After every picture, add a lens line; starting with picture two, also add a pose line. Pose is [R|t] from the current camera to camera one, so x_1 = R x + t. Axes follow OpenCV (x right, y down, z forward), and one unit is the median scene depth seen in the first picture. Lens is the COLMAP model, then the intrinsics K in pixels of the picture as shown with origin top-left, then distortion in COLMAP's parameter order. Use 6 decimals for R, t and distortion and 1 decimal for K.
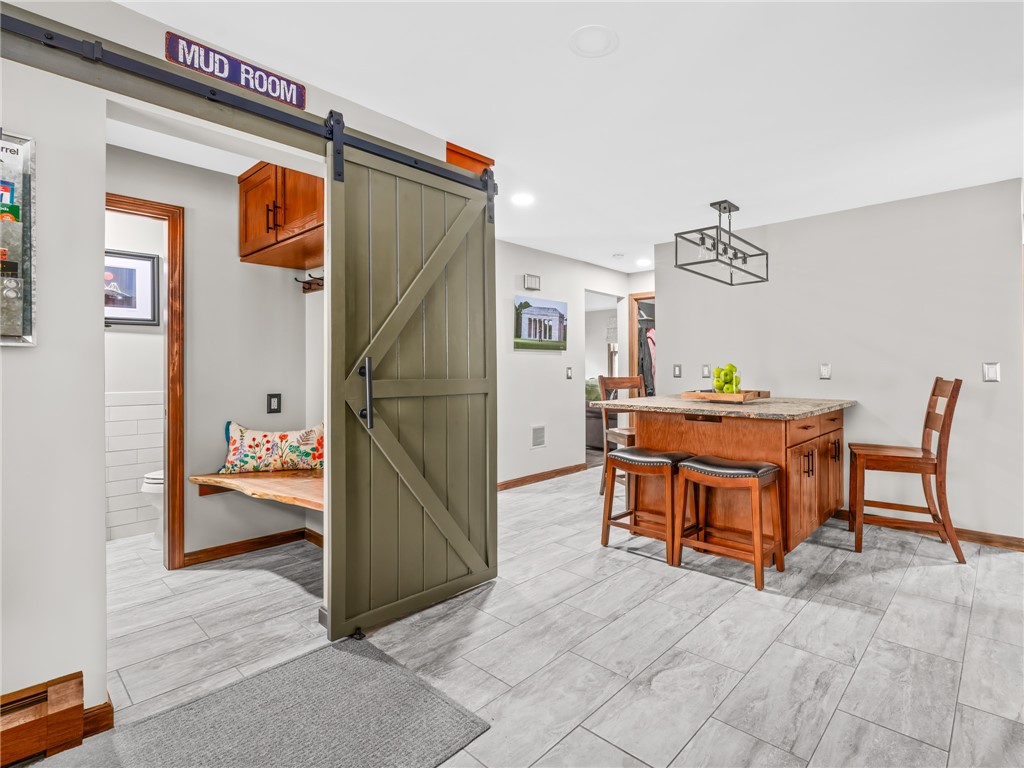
lens RADIAL K [[511.5, 0, 562.9], [0, 511.5, 365.1], [0, 0, 1]] dist [0.000917, -0.000513]
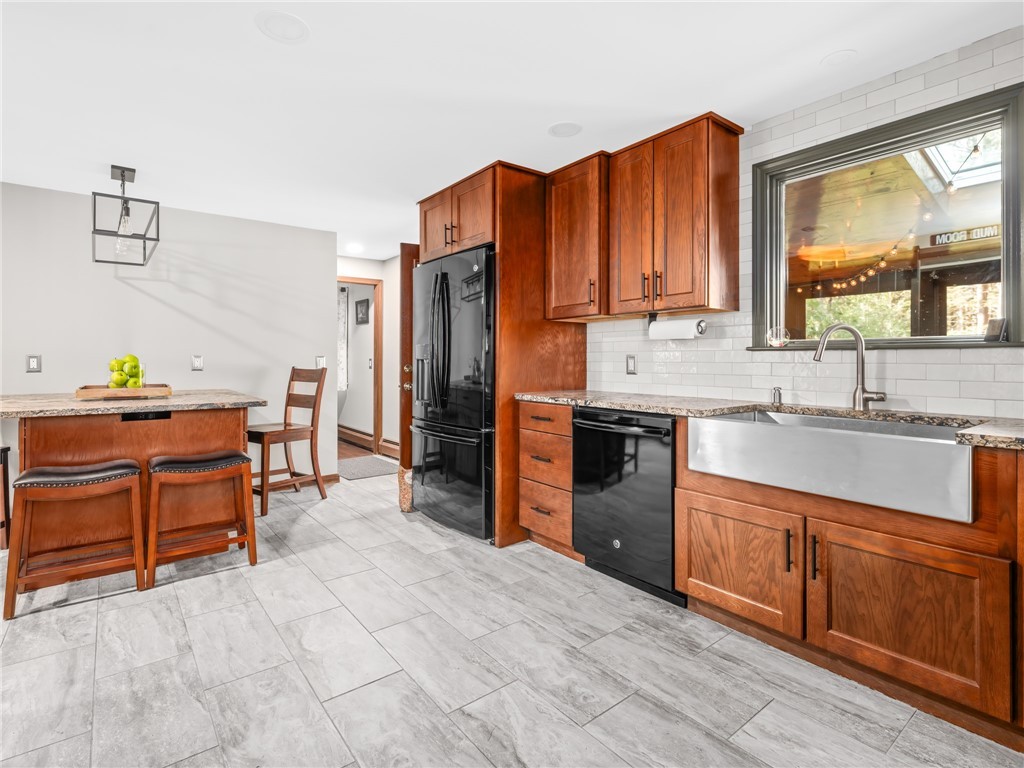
lens RADIAL K [[511.5, 0, 504.7], [0, 511.5, 355.9], [0, 0, 1]] dist [0.000917, -0.000513]
pose [[0.196594, 0.009542, 0.980439, -0.471087], [-0.007964, 0.999935, -0.008135, 0.001403], [-0.980453, -0.006209, 0.196658, 0.221061]]
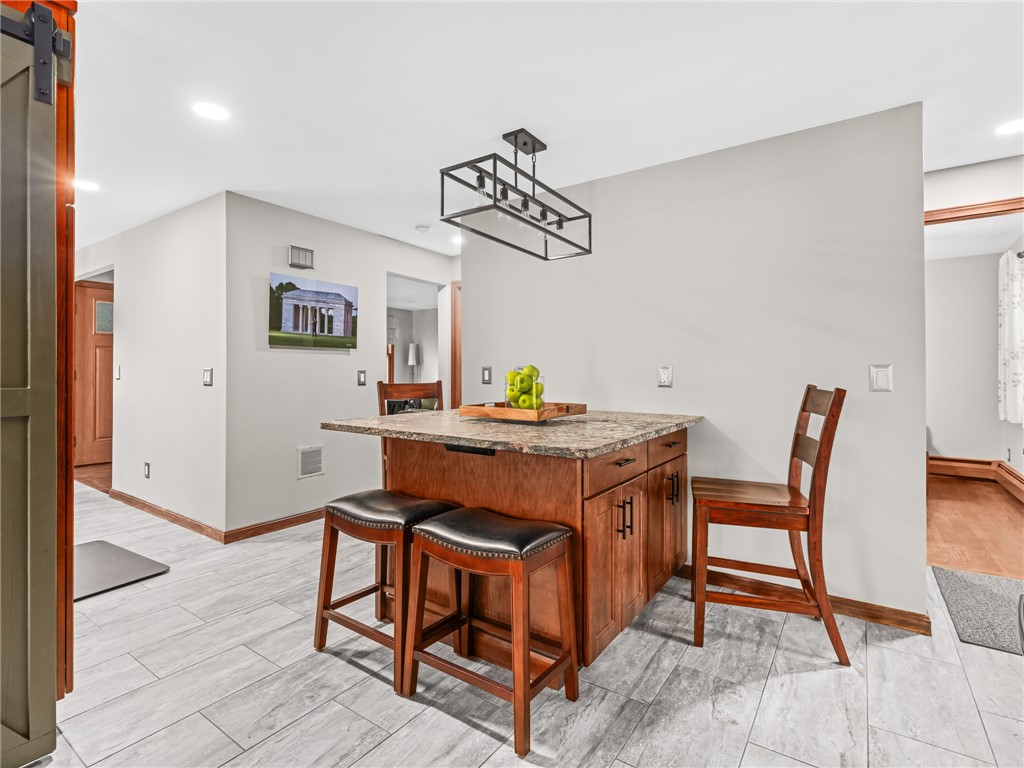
lens RADIAL K [[511.5, 0, 494.7], [0, 511.5, 369.5], [0, 0, 1]] dist [0.000917, -0.000513]
pose [[0.995893, 0.002586, 0.090506, 0.245702], [-0.002669, 0.999996, 0.000788, 0.002931], [-0.090504, -0.001026, 0.995896, 0.350572]]
